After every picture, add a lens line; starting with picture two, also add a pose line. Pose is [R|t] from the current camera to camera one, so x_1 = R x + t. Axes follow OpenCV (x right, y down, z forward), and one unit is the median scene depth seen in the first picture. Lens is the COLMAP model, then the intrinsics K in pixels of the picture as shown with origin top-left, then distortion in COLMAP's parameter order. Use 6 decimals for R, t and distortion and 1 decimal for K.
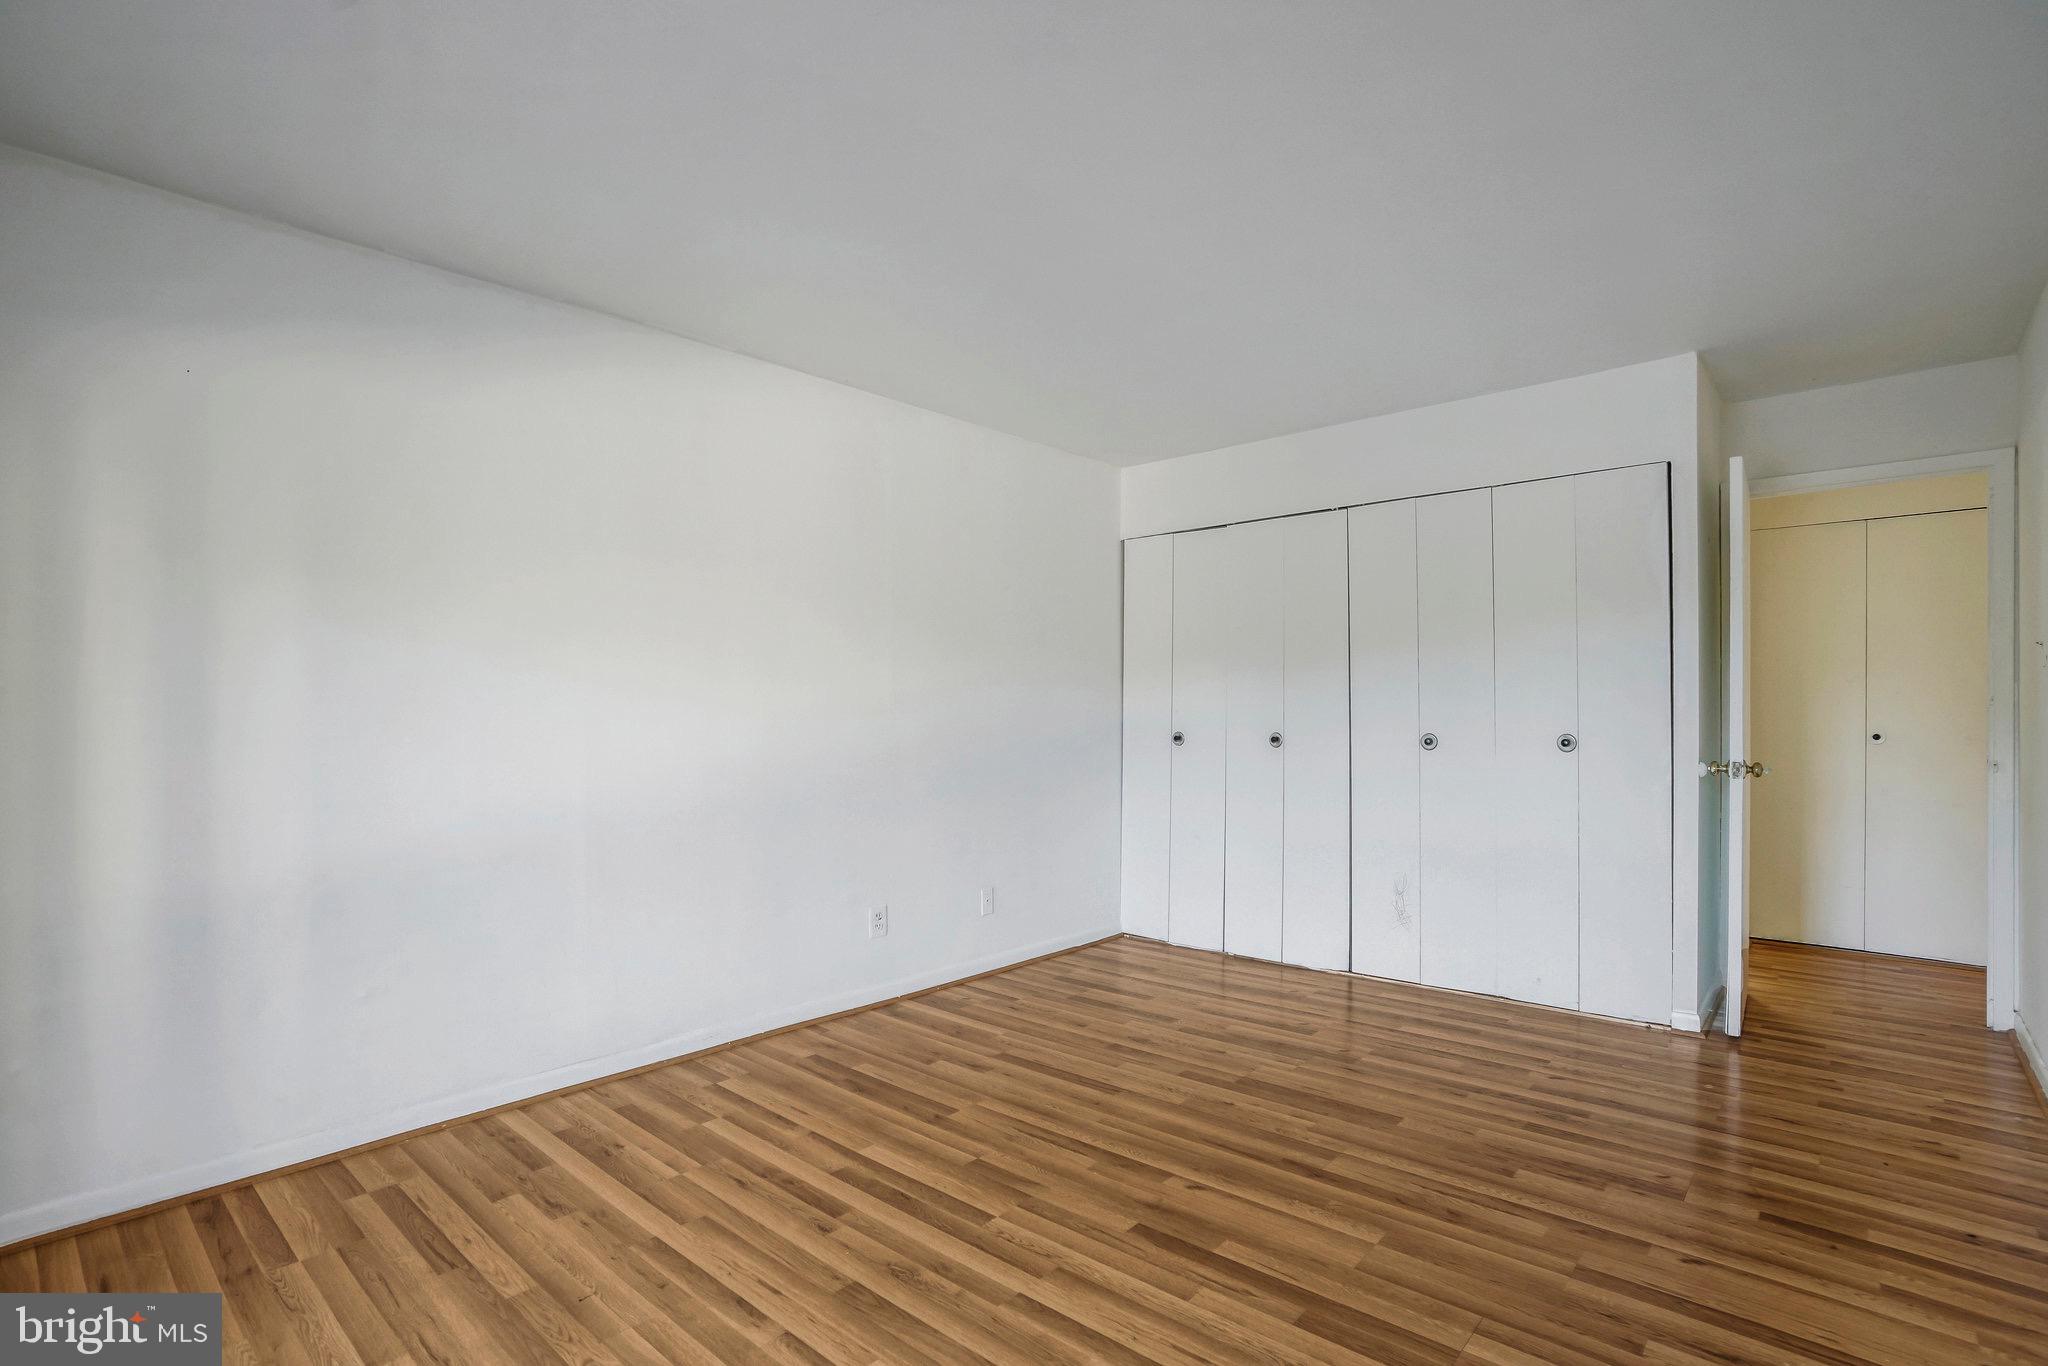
lens RADIAL K [[995.9, 0, 985.5], [0, 995.9, 729.0], [0, 0, 1]] dist [-0.027686, 0.005295]
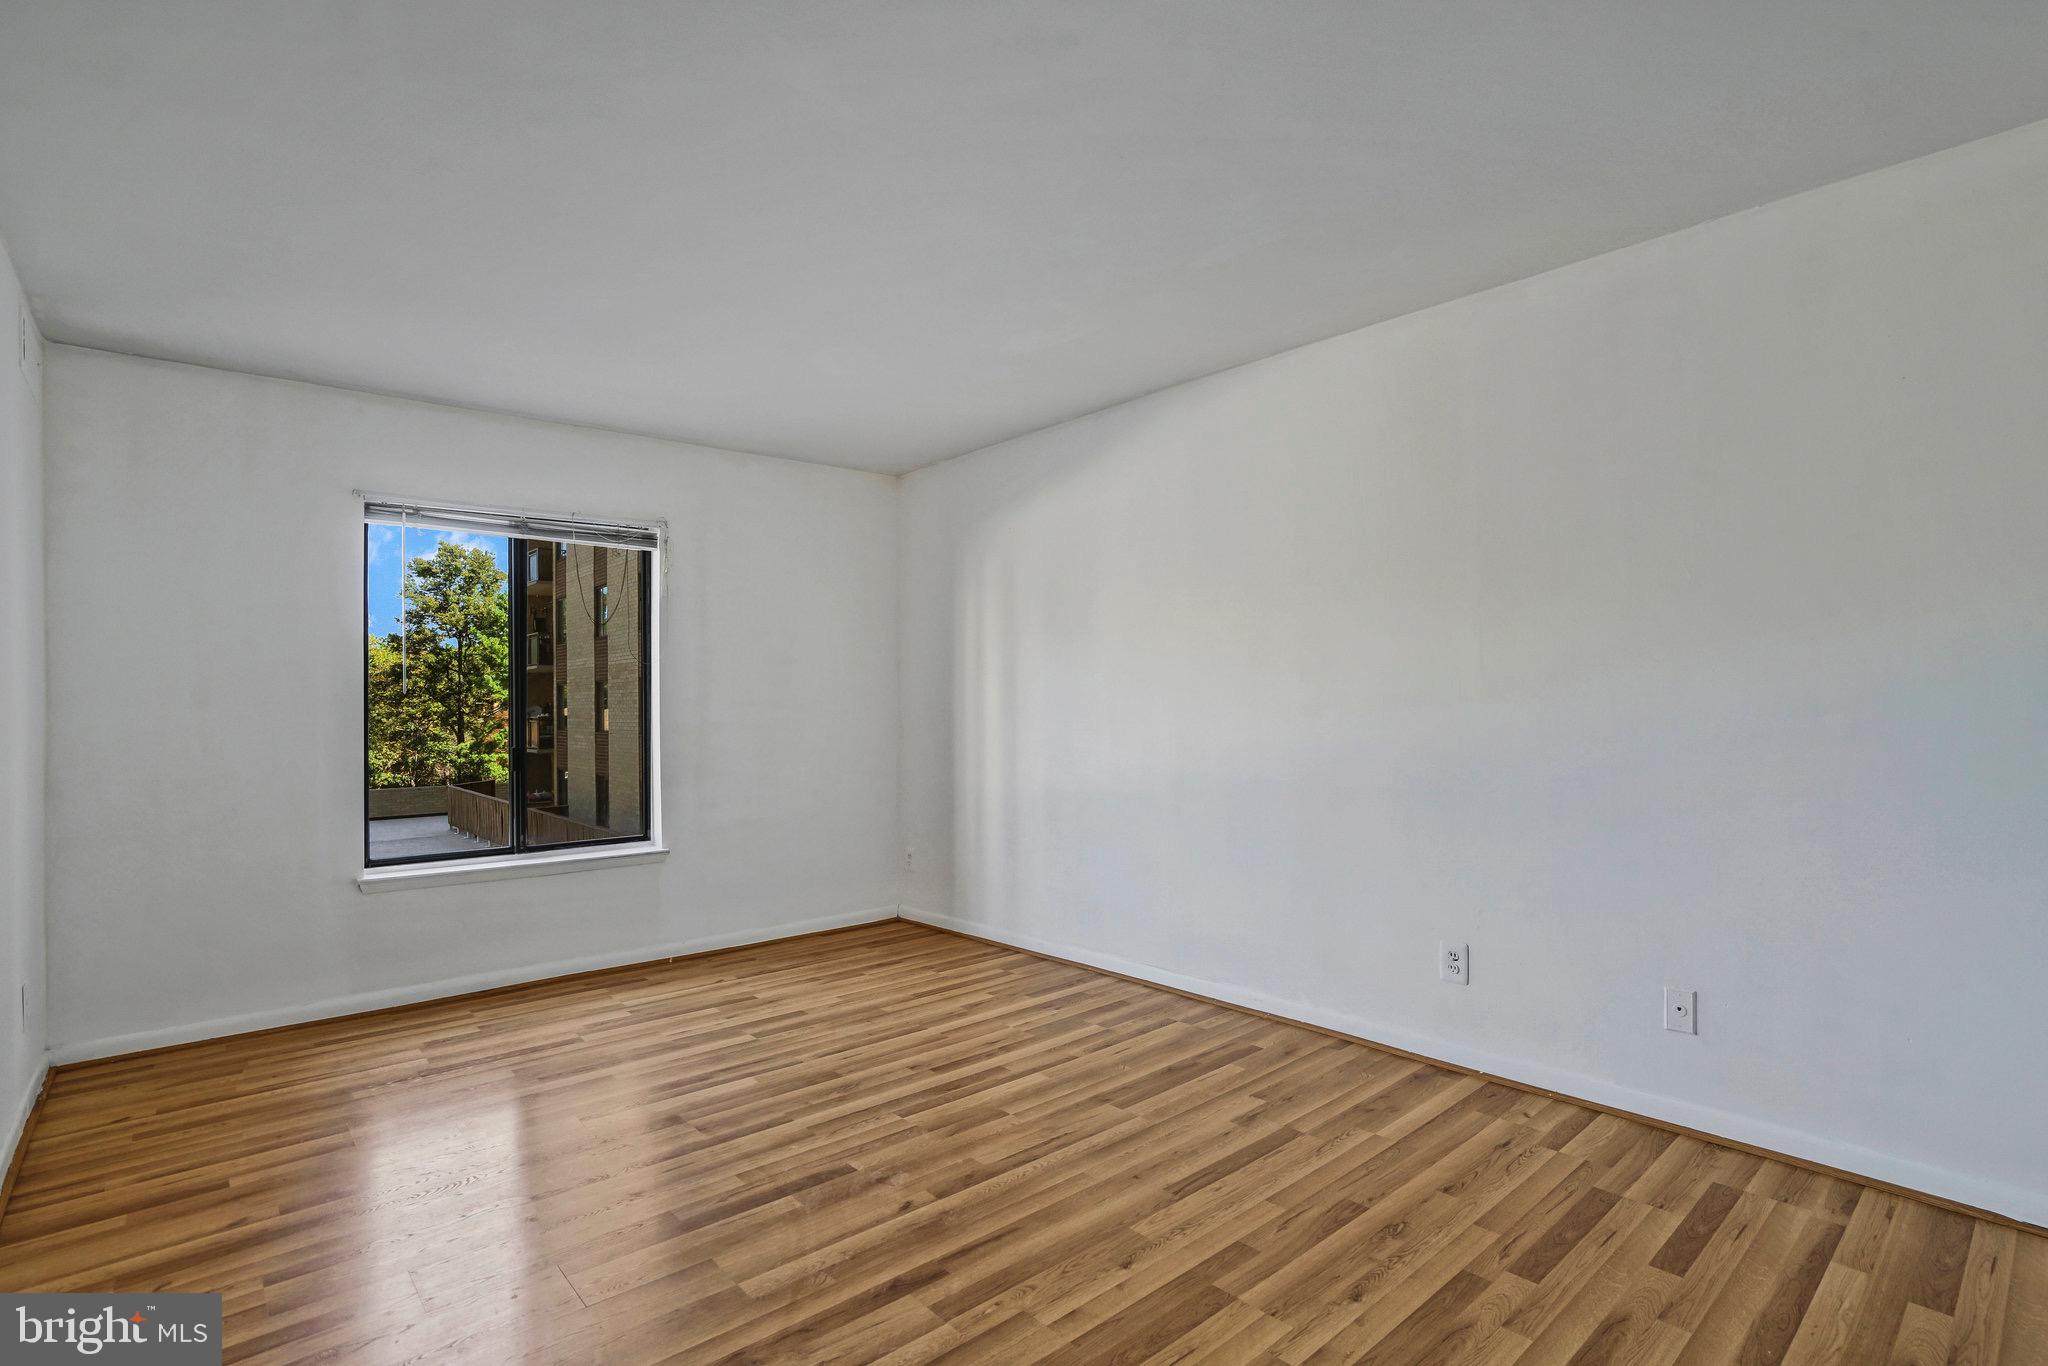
lens RADIAL K [[984.6, 0, 1026.6], [0, 984.6, 703.1], [0, 0, 1]] dist [-0.047353, 0.018003]
pose [[-0.108257, 0.006805, -0.994100, 1.094500], [-0.003169, 0.999969, 0.007191, -0.025635], [0.994118, 0.003929, -0.108233, 1.180918]]
